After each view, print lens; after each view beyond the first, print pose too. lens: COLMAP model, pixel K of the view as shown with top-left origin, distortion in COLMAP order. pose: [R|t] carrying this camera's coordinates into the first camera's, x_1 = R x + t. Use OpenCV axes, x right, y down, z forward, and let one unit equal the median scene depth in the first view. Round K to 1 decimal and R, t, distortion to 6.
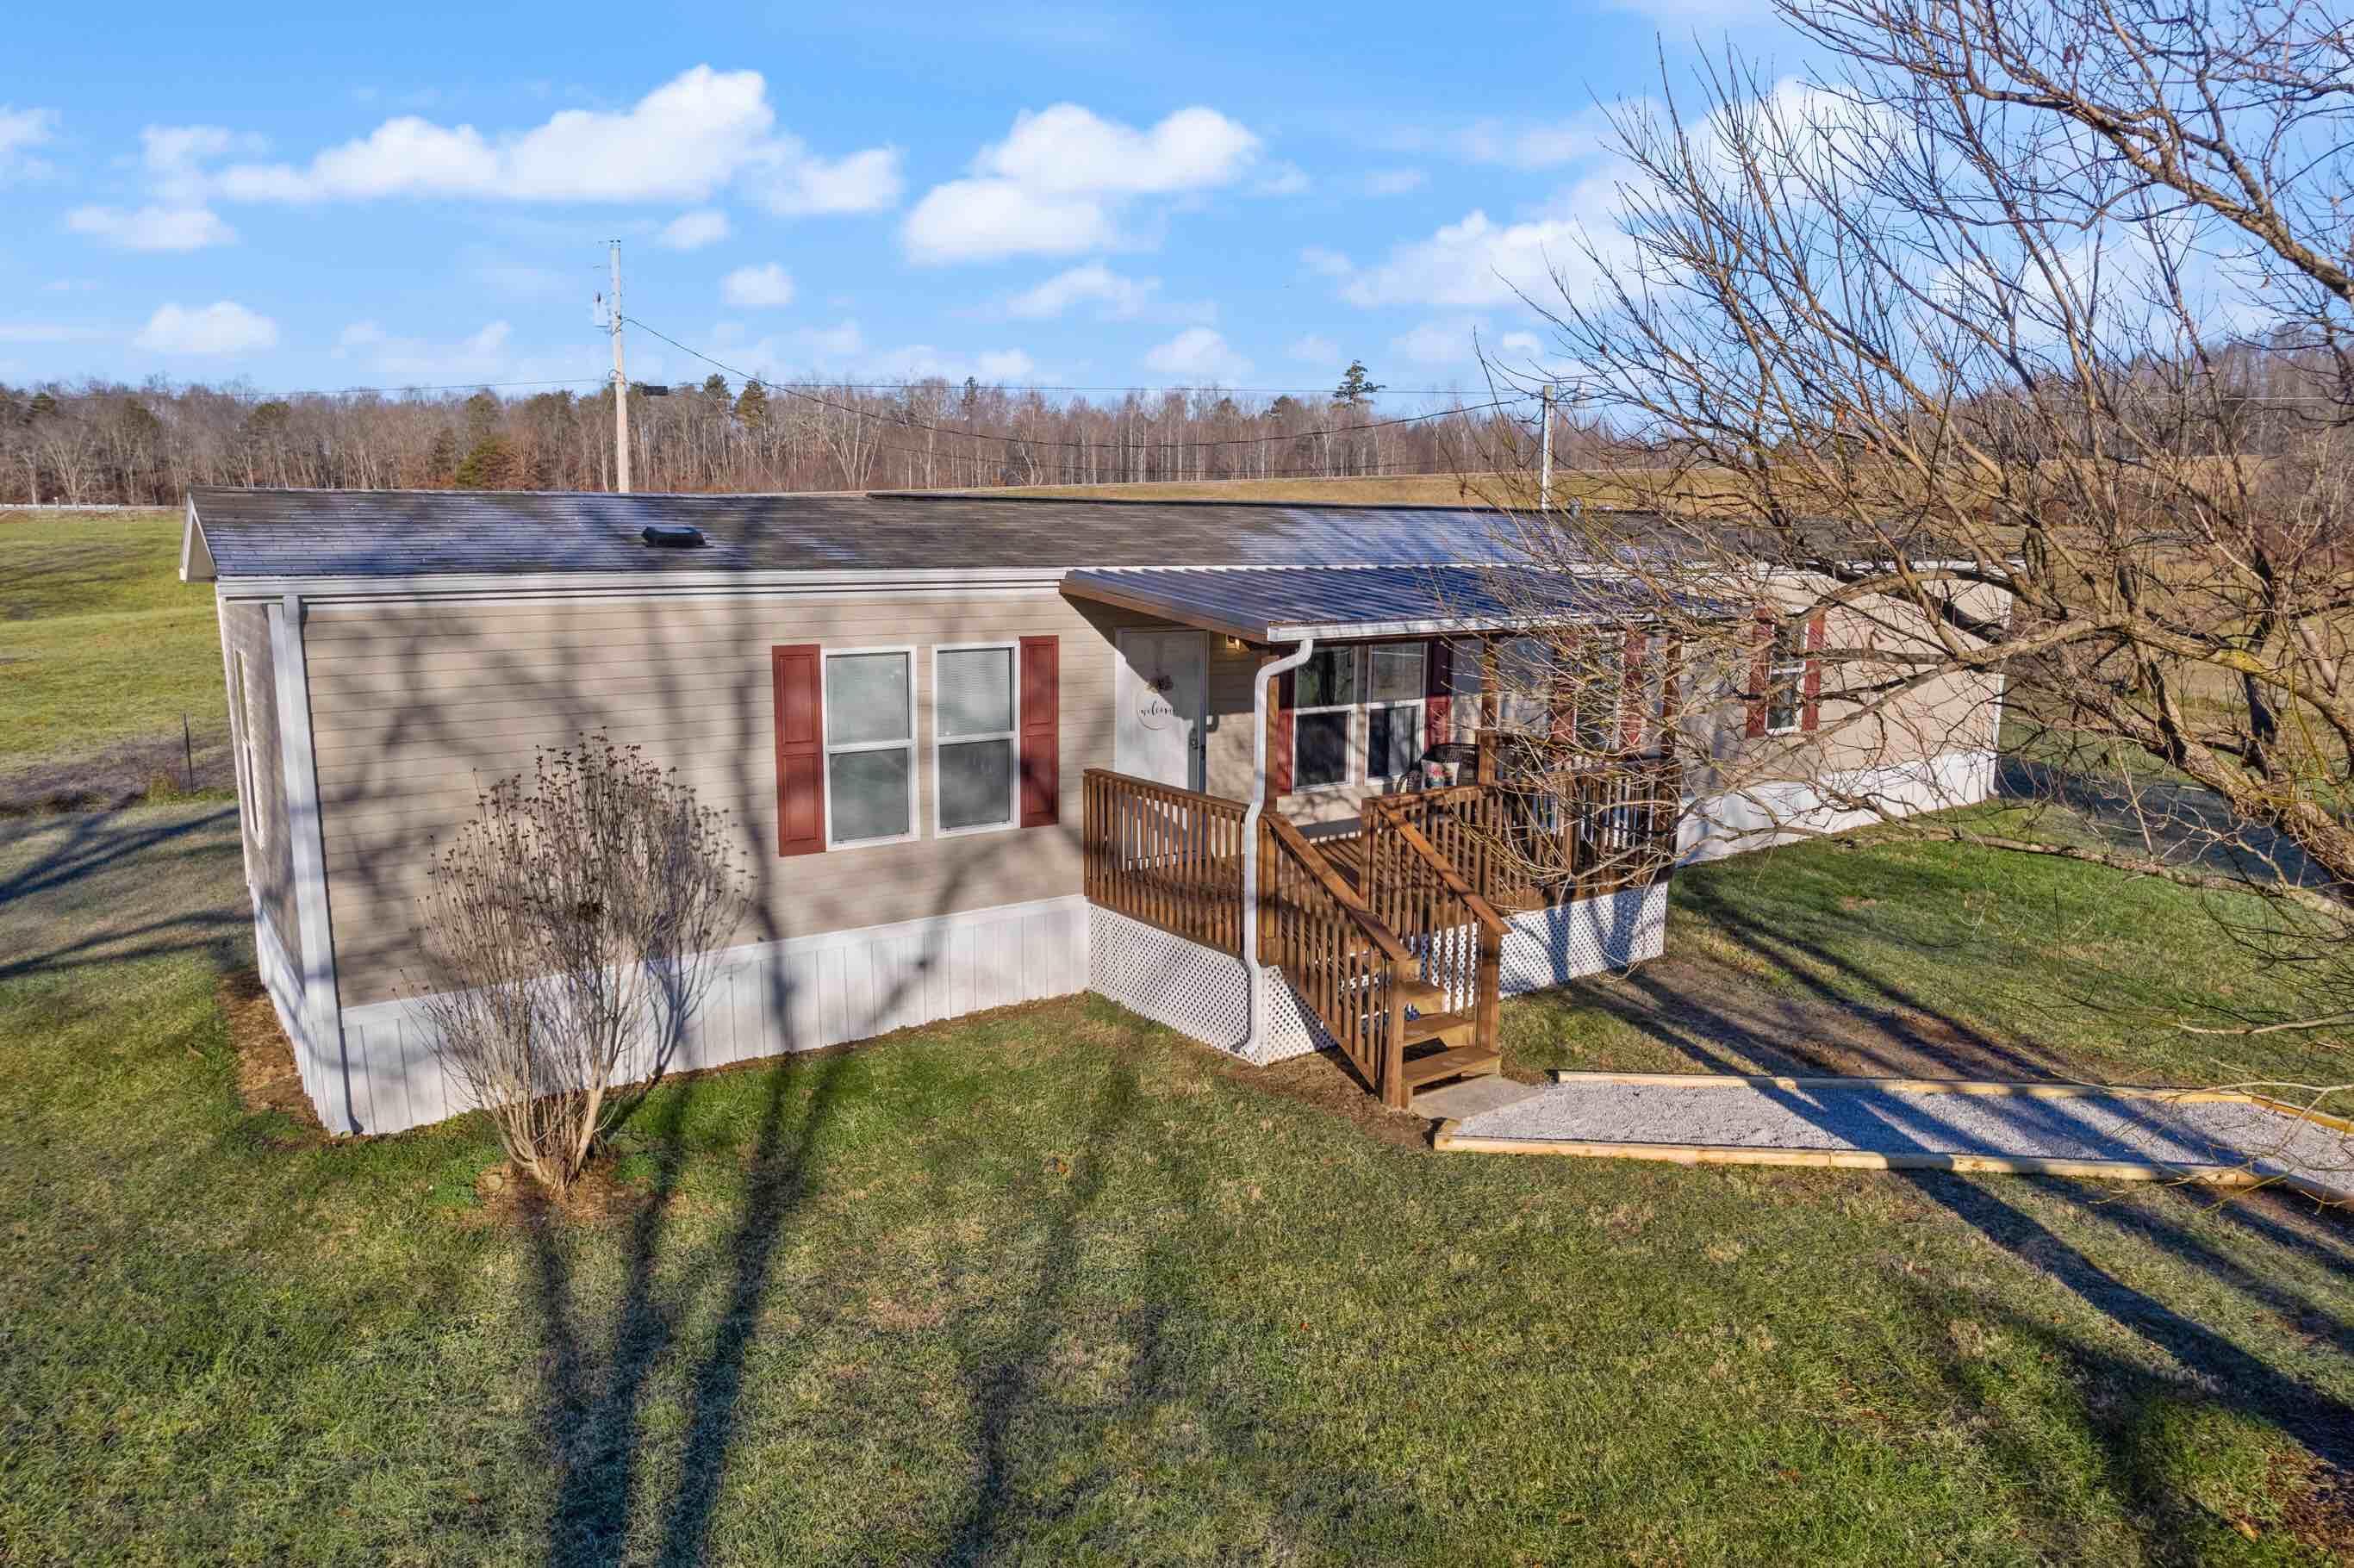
lens RADIAL K [[1522.0, 0, 1166.4], [0, 1522.0, 790.9], [0, 0, 1]] dist [-0.086324, 0.068999]
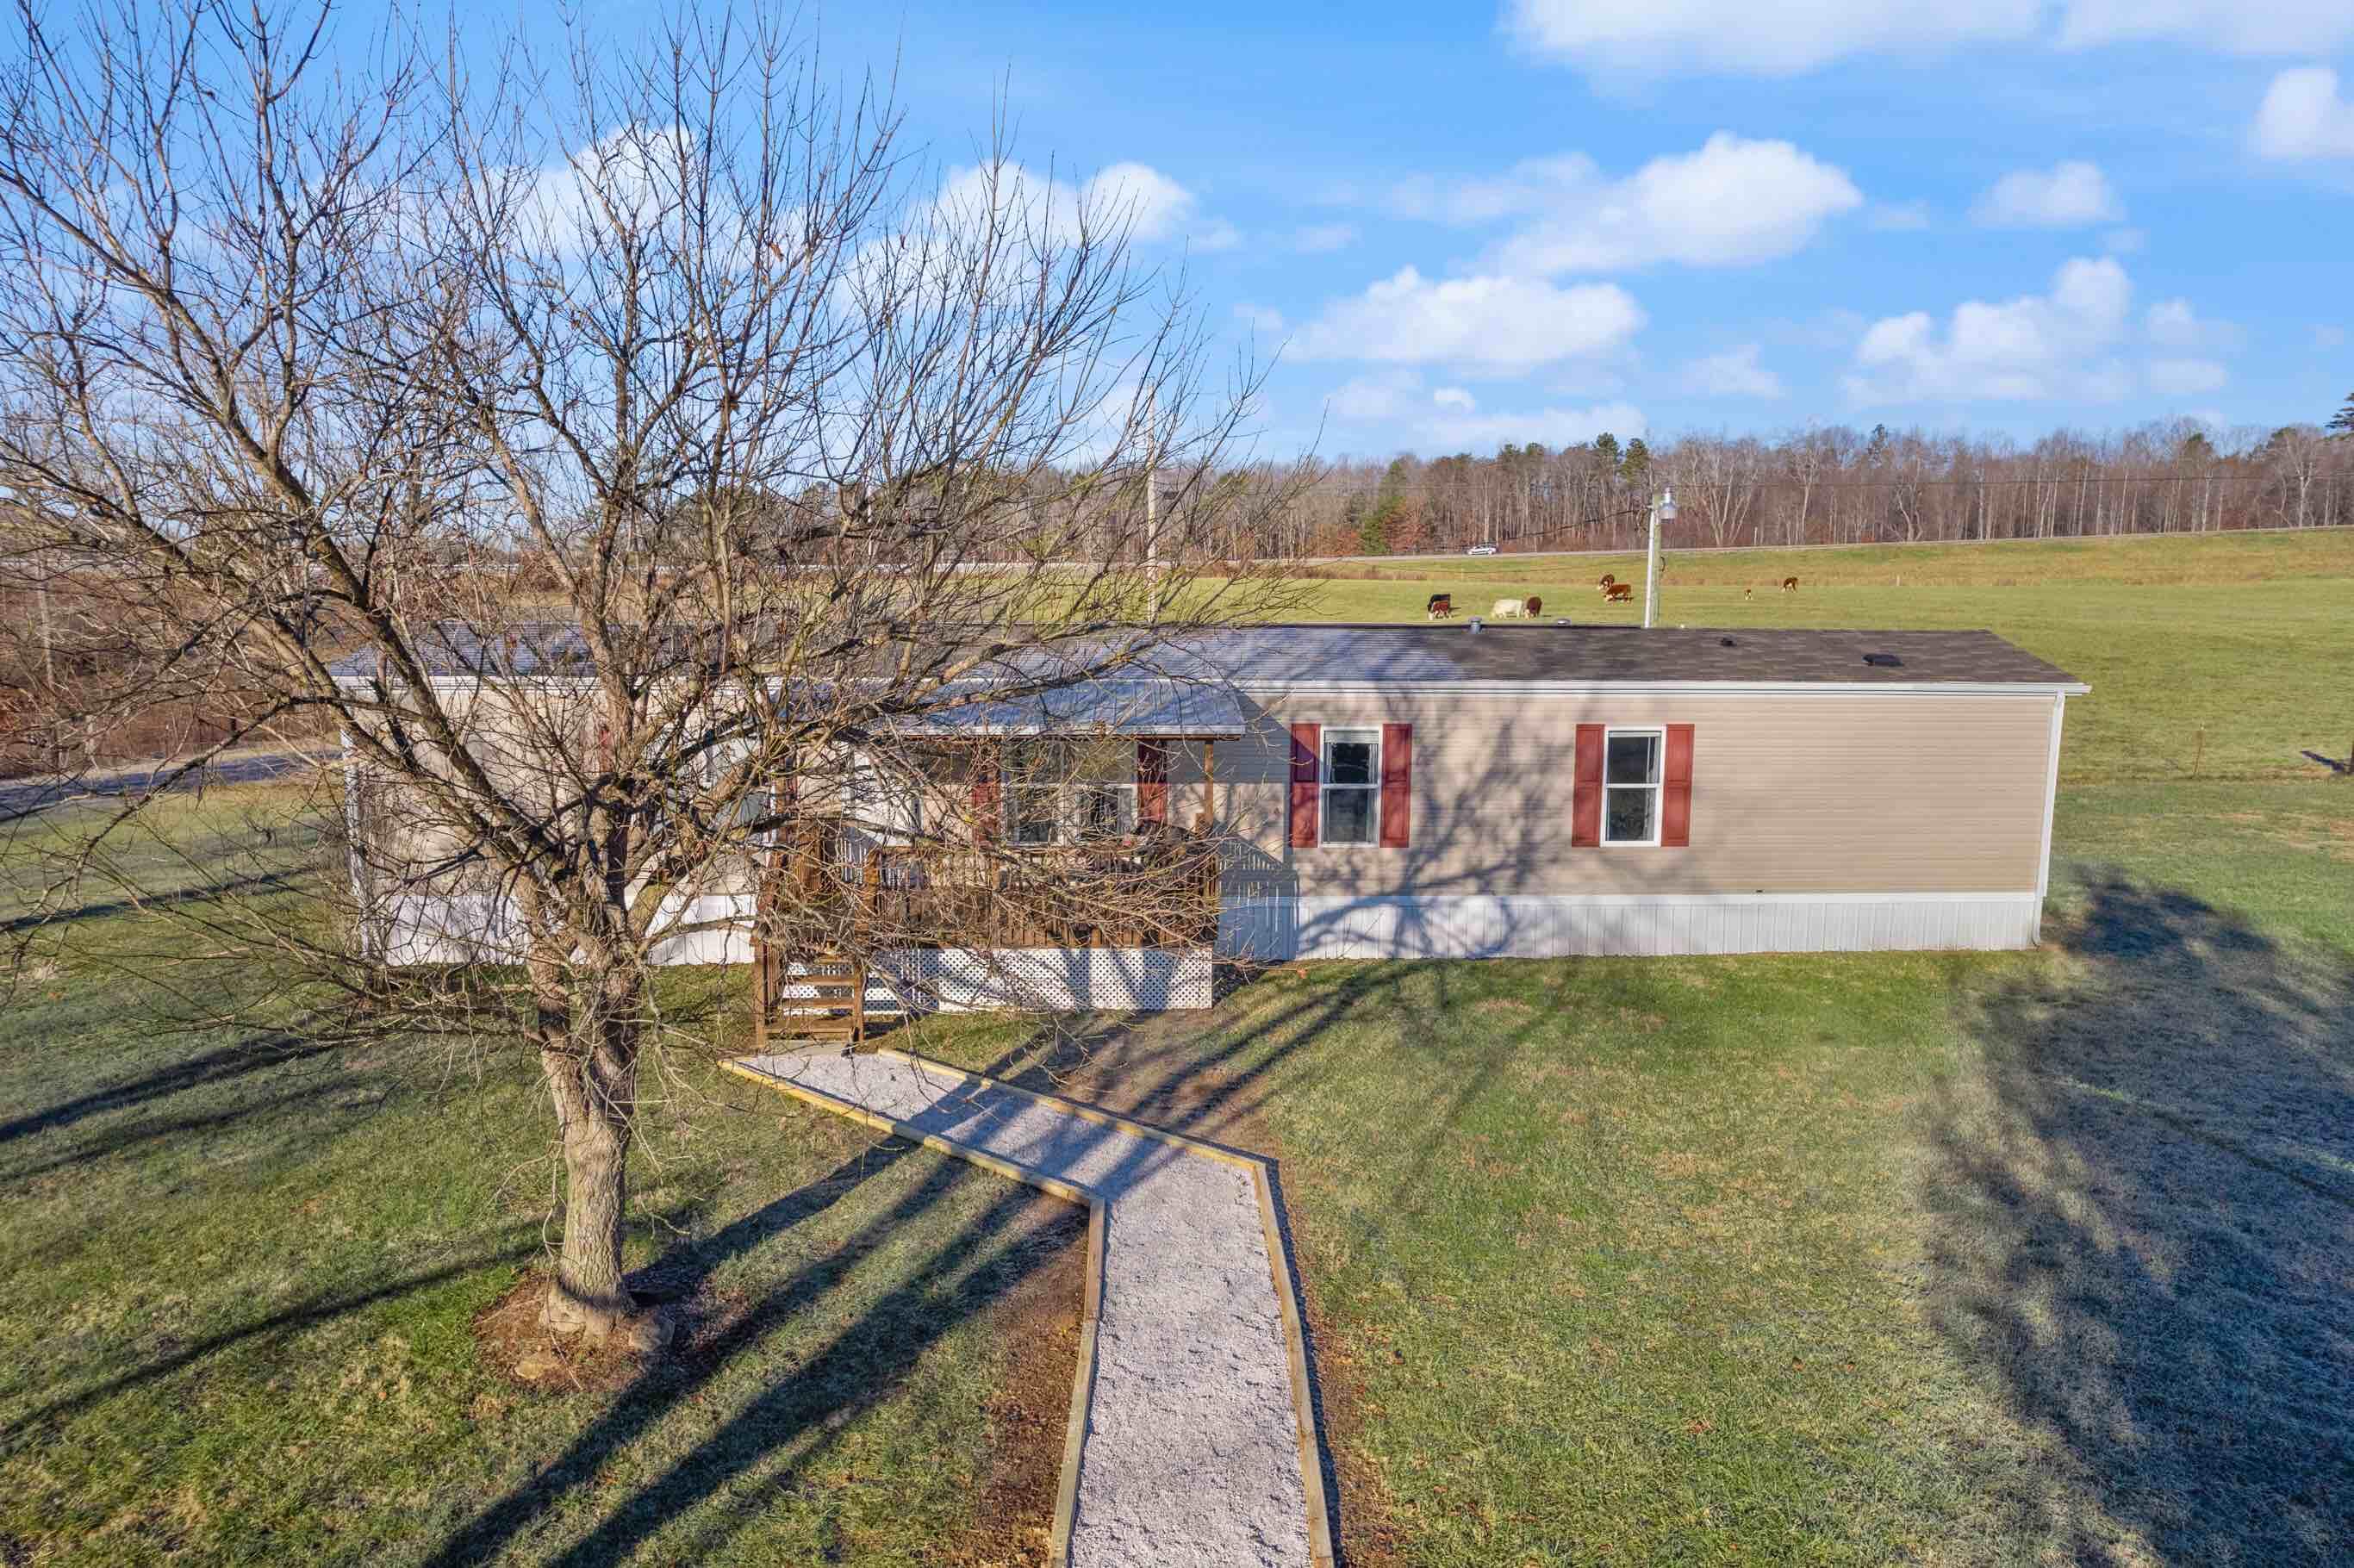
lens RADIAL K [[1515.7, 0, 1177.0], [0, 1515.7, 784.0], [0, 0, 1]] dist [-0.077797, 0.065653]
pose [[0.832071, 0.072757, -0.549876, 1.128915], [-0.093060, 0.995619, -0.009082, -0.066166], [0.546807, 0.058728, 0.835197, -0.043909]]
